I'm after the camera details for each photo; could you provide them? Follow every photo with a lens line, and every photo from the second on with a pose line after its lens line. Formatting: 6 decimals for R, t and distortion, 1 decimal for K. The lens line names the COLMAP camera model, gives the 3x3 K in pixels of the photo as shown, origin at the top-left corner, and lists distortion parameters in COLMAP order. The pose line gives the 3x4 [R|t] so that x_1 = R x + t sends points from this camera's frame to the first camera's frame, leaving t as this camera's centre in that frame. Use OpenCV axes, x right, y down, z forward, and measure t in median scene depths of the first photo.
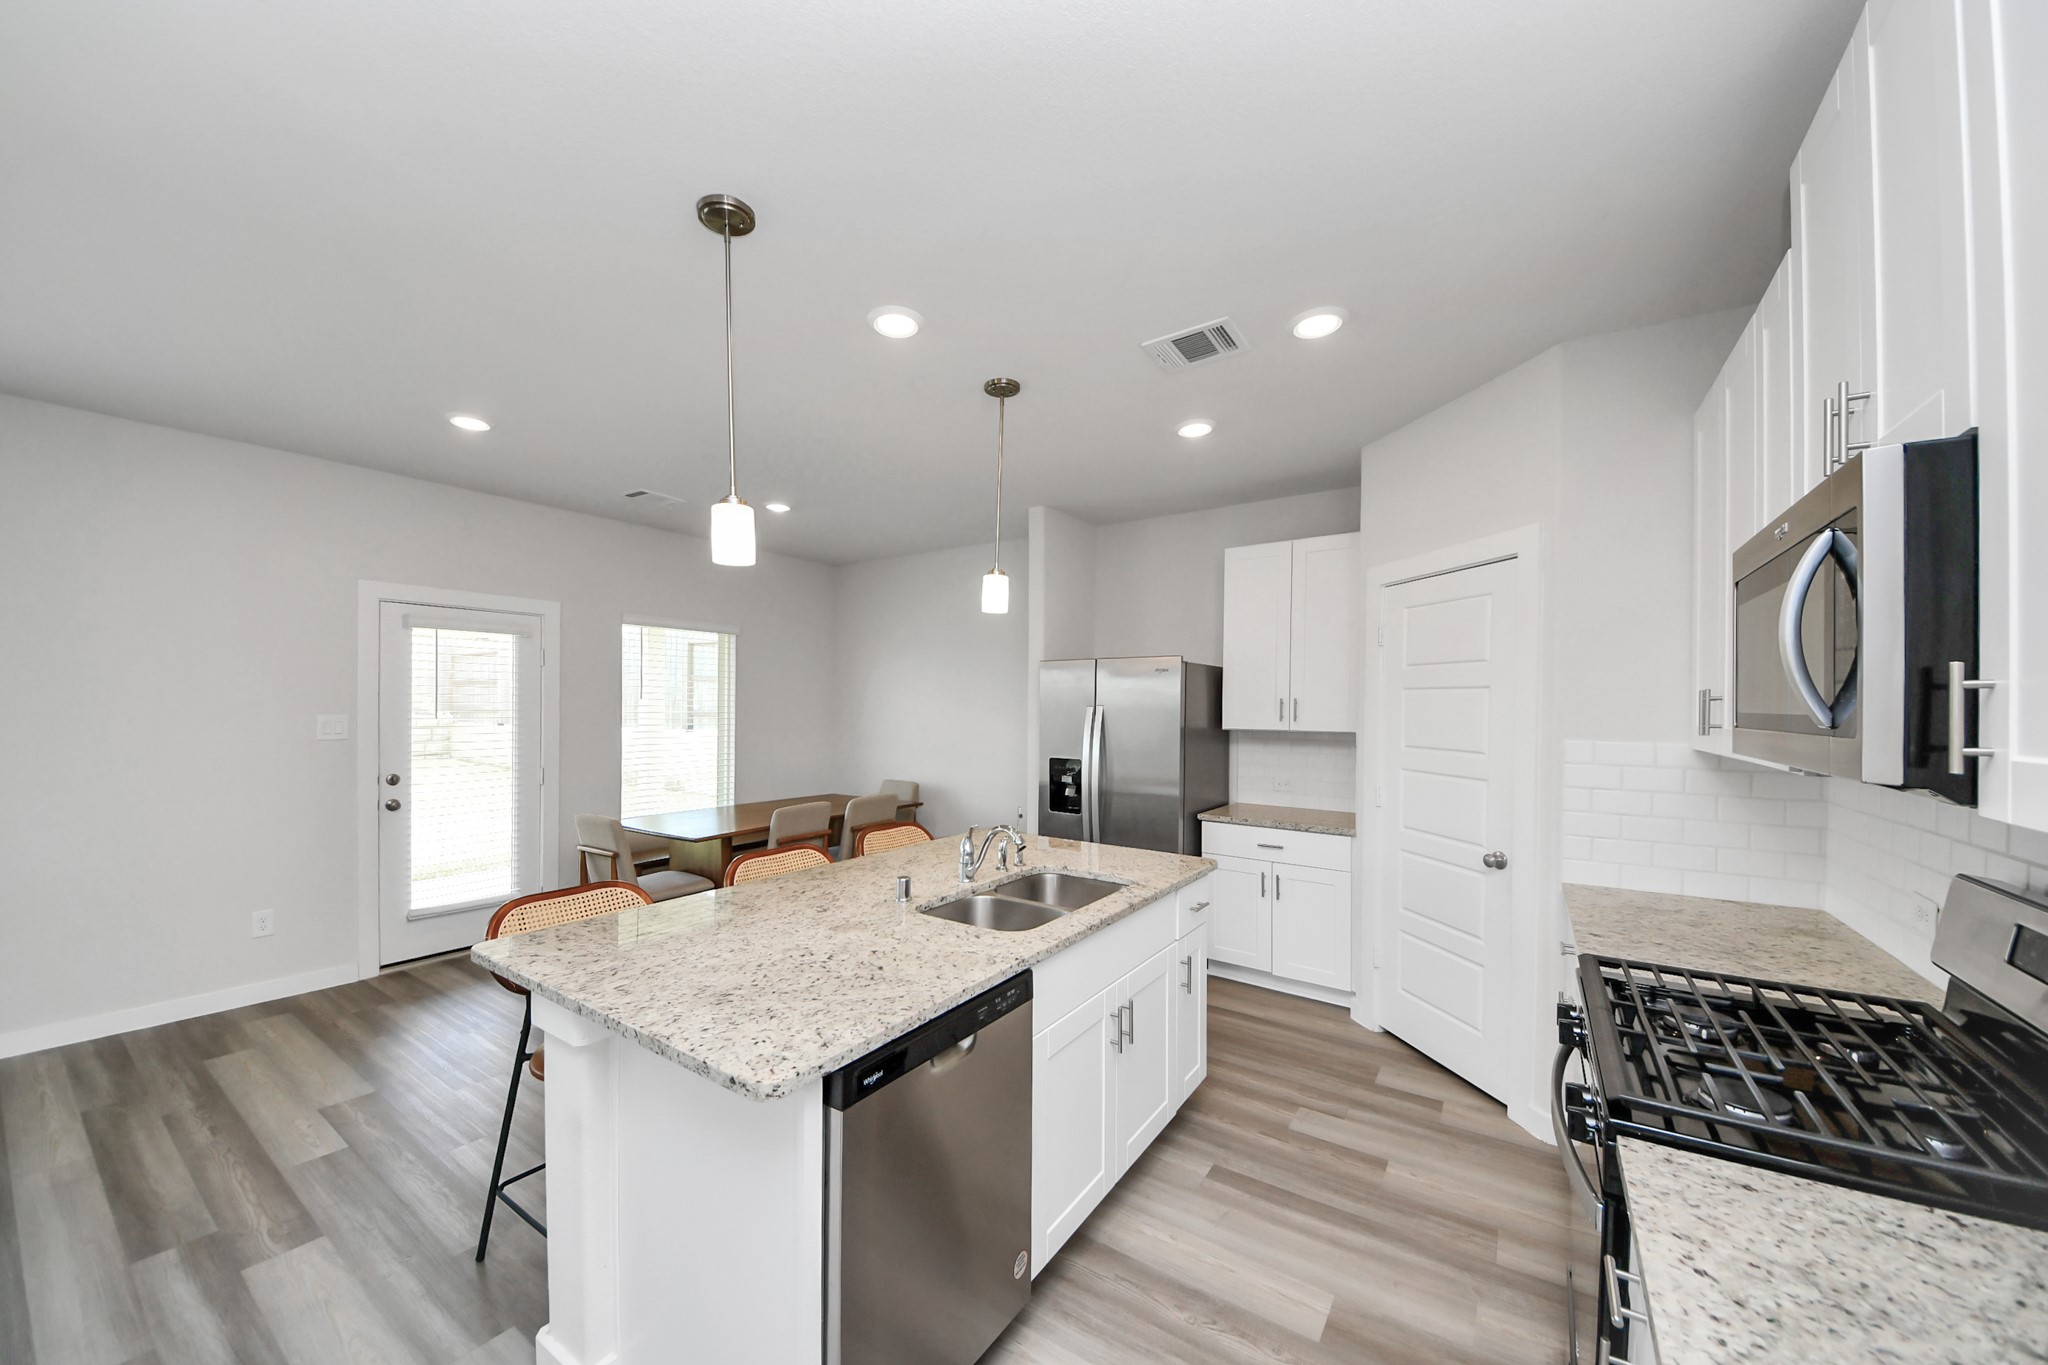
lens RADIAL K [[733.2, 0, 1022.7], [0, 733.2, 703.7], [0, 0, 1]] dist [0.000365, -0.000375]
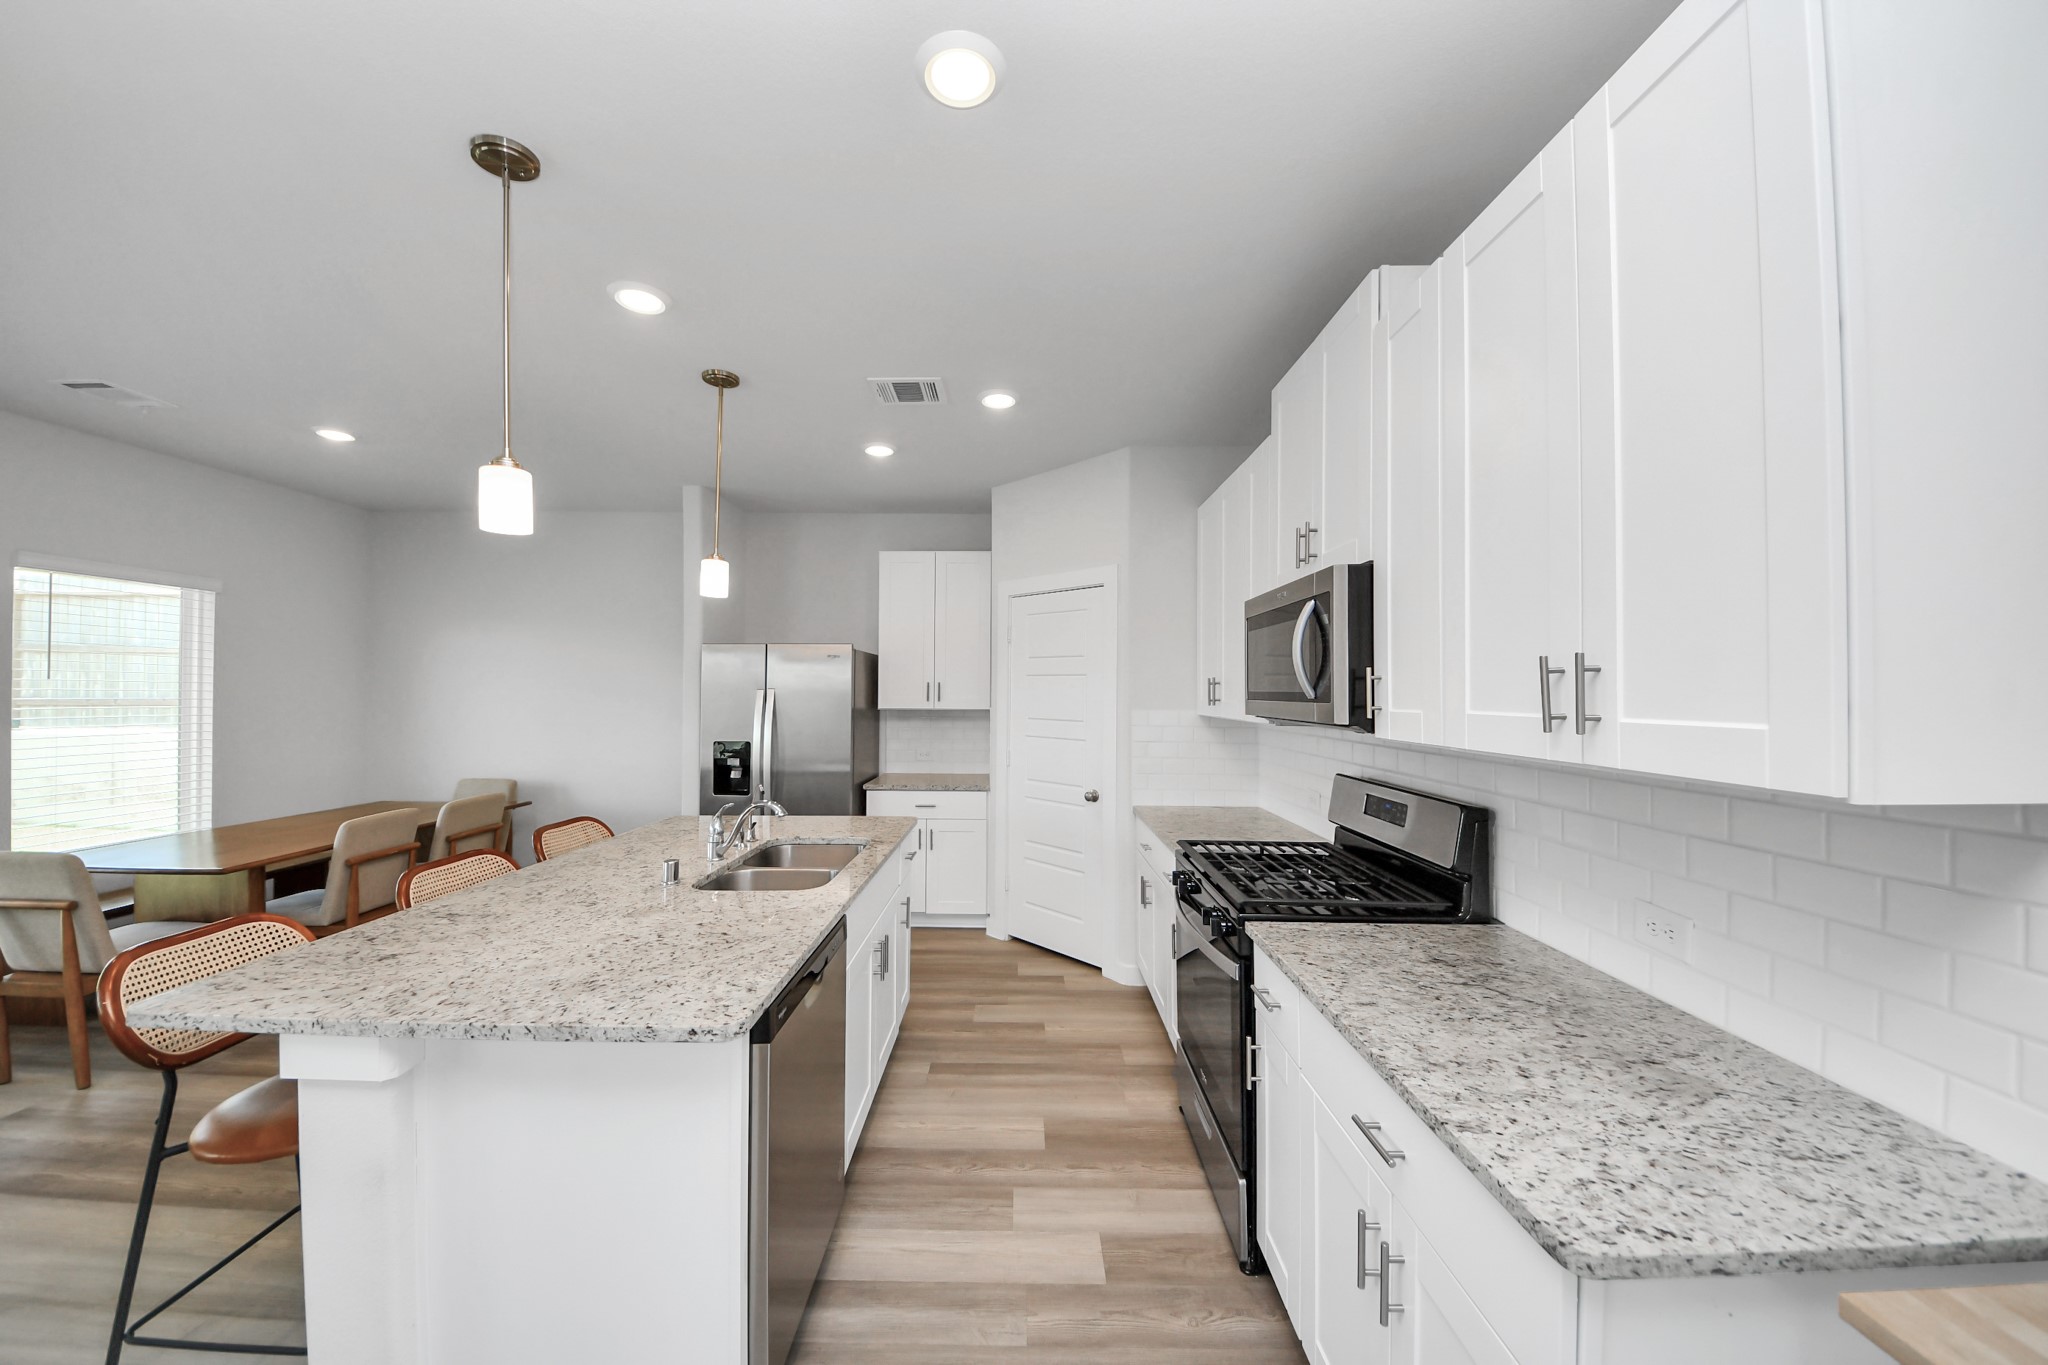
lens RADIAL K [[703.2, 0, 1008.6], [0, 703.2, 677.2], [0, 0, 1]] dist [0.001897, -0.000631]
pose [[0.834701, 0.008077, 0.550644, -0.240725], [-0.000003, 0.999893, -0.014662, 0.001188], [-0.550704, 0.012236, 0.834611, -0.050538]]
